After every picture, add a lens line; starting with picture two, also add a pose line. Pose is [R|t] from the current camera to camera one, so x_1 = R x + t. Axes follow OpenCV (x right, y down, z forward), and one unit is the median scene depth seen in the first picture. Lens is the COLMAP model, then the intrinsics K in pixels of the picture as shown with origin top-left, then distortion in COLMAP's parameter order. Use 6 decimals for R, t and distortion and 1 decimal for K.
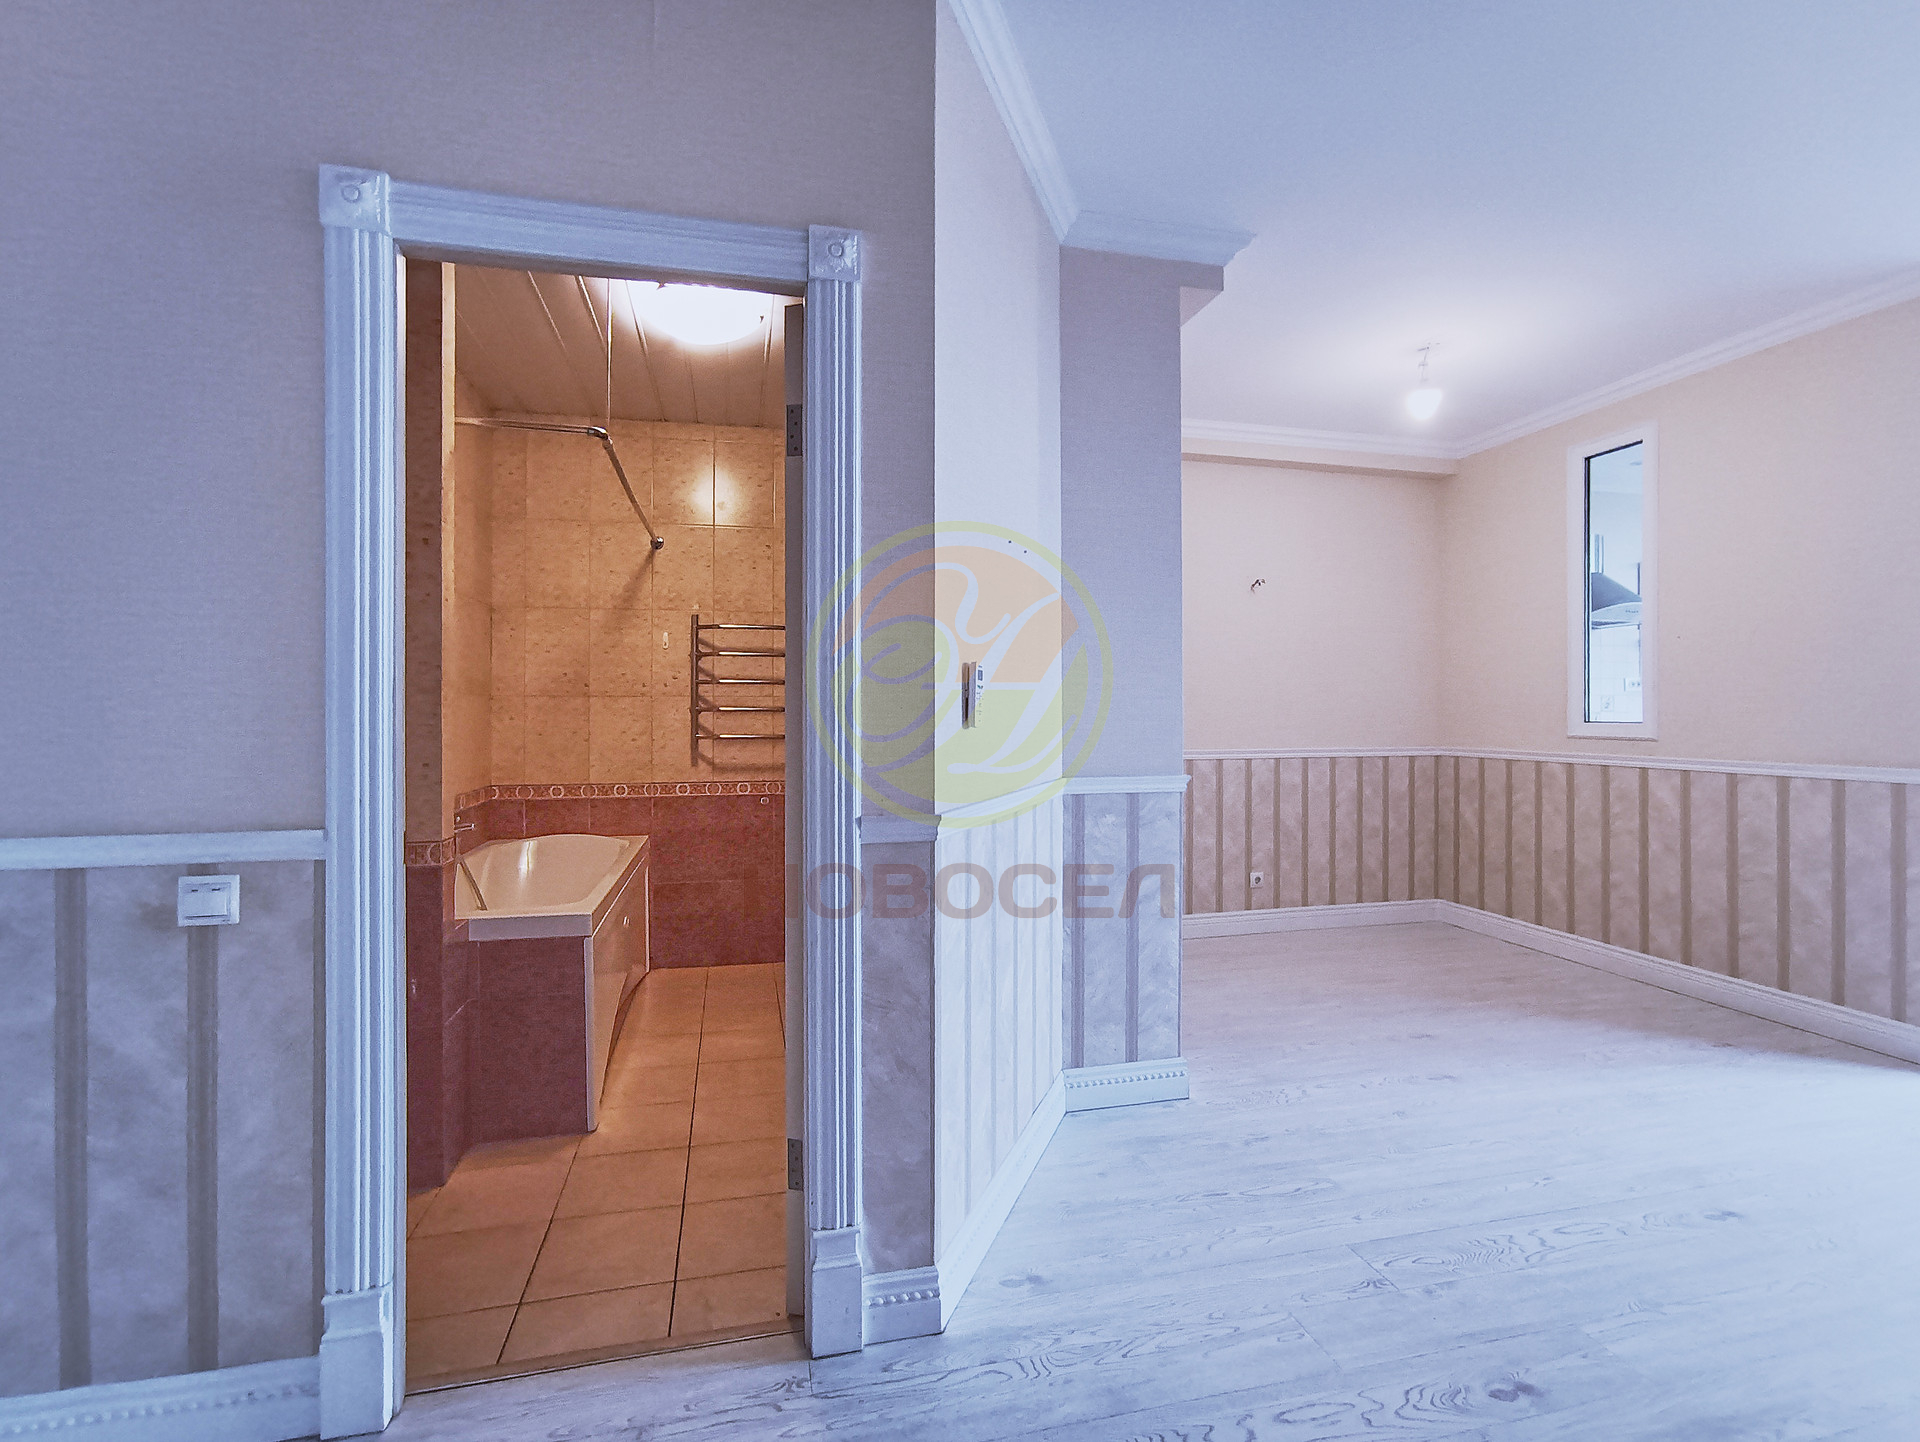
lens RADIAL K [[879.3, 0, 952.9], [0, 879.3, 715.3], [0, 0, 1]] dist [-0.044264, 0.030476]
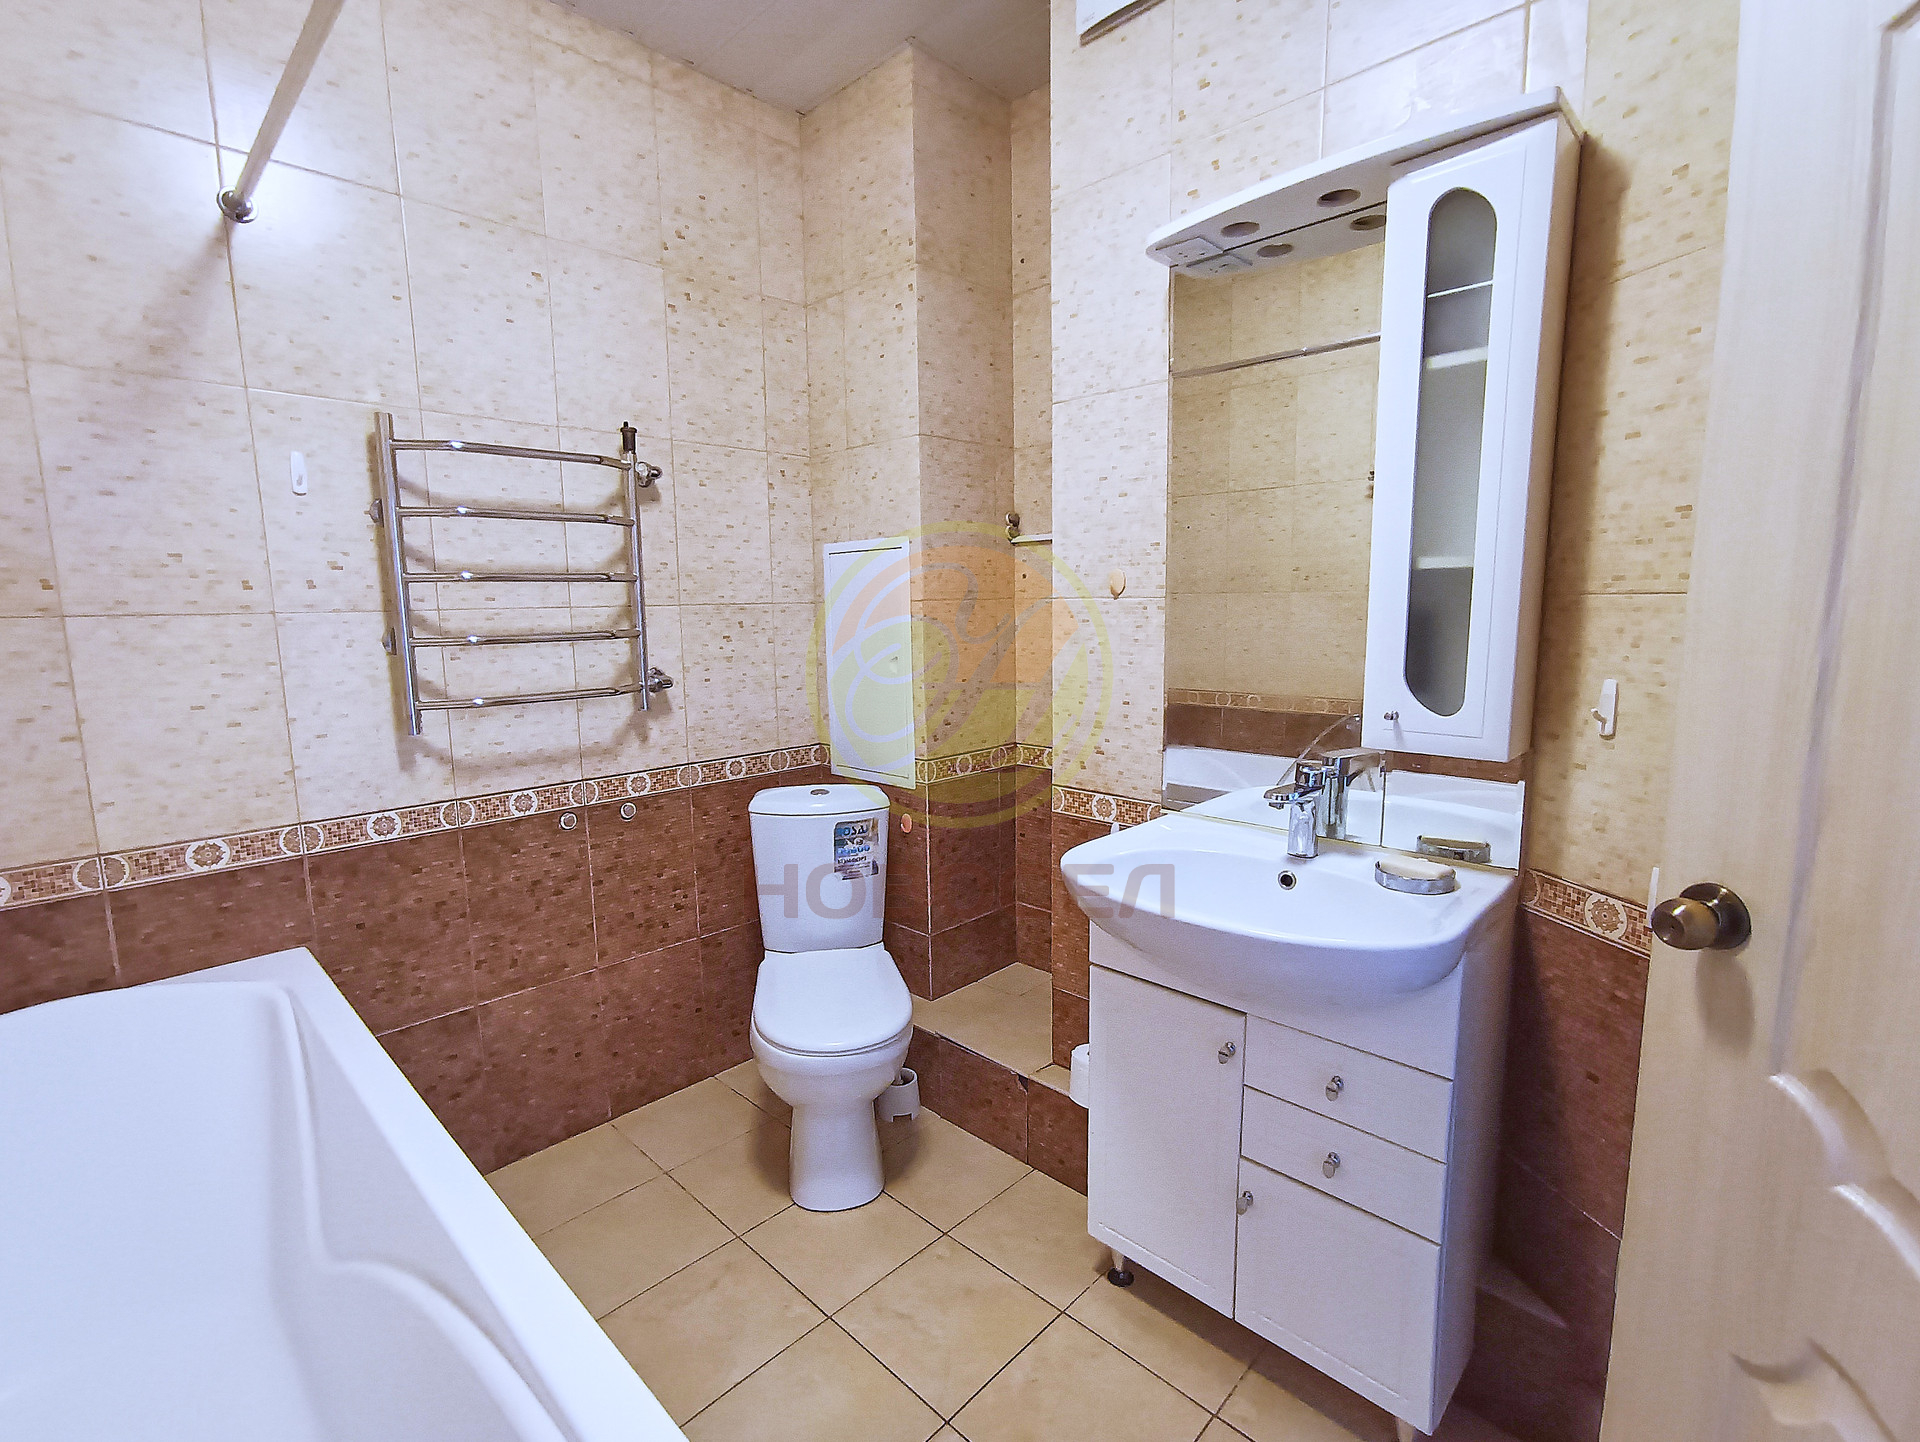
lens RADIAL K [[887.1, 0, 952.7], [0, 887.1, 725.5], [0, 0, 1]] dist [-0.066556, 0.045032]
pose [[0.845183, -0.087941, 0.527192, -0.296896], [0.016524, 0.990199, 0.138683, -0.020817], [-0.534221, -0.108501, 0.838353, 0.498580]]
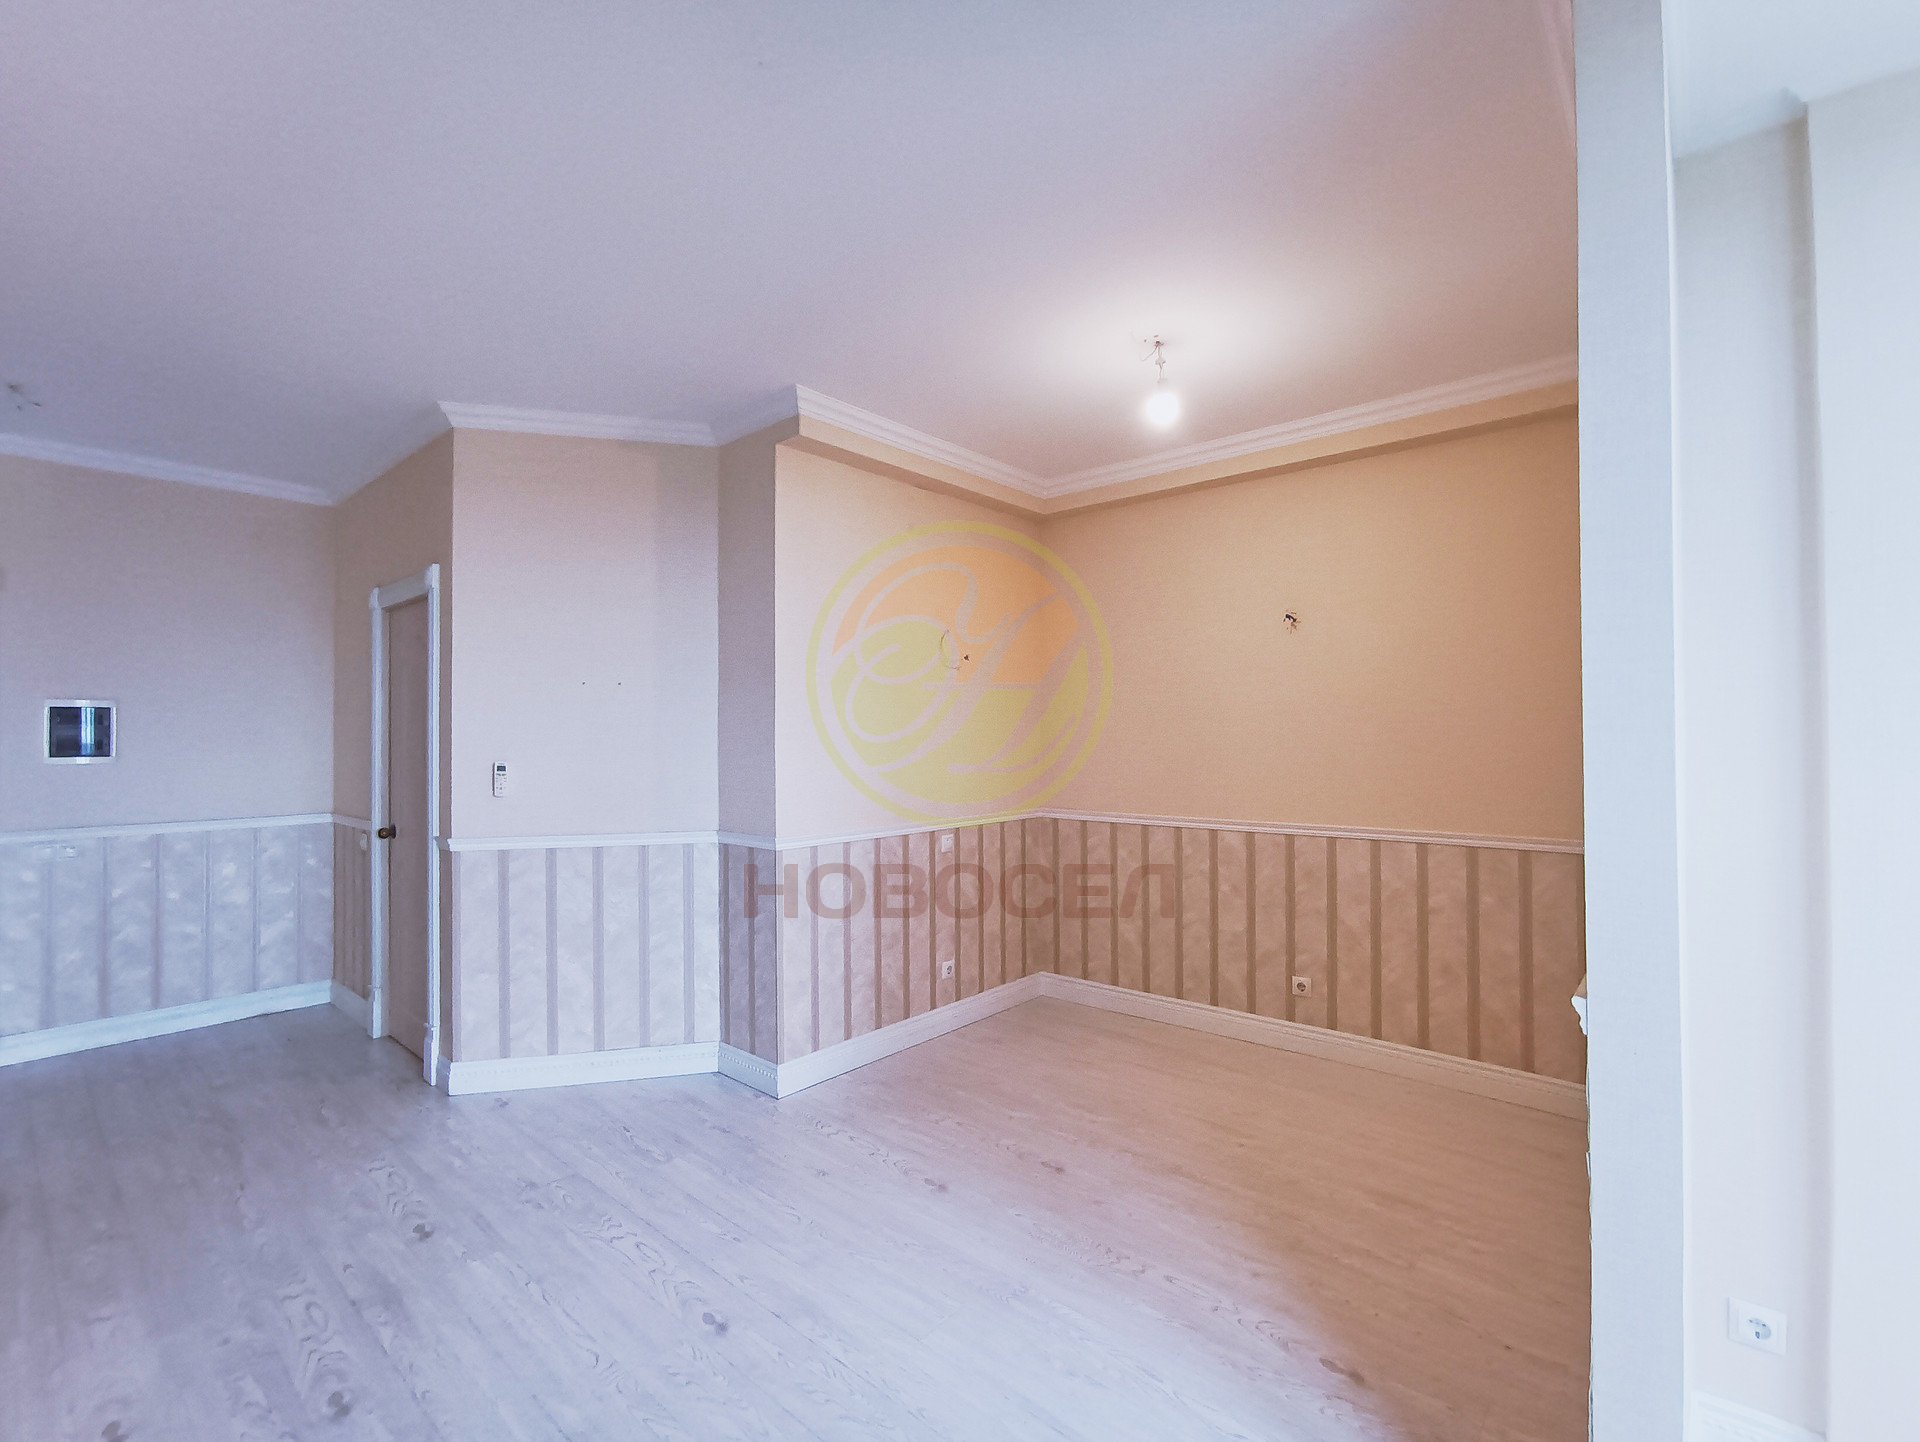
lens RADIAL K [[870.9, 0, 956.8], [0, 870.9, 729.4], [0, 0, 1]] dist [-0.054993, 0.047493]
pose [[0.577095, -0.007673, -0.816641, 0.964609], [0.005079, 0.999970, -0.005806, -0.053027], [0.816661, -0.000797, 0.577117, 0.339165]]
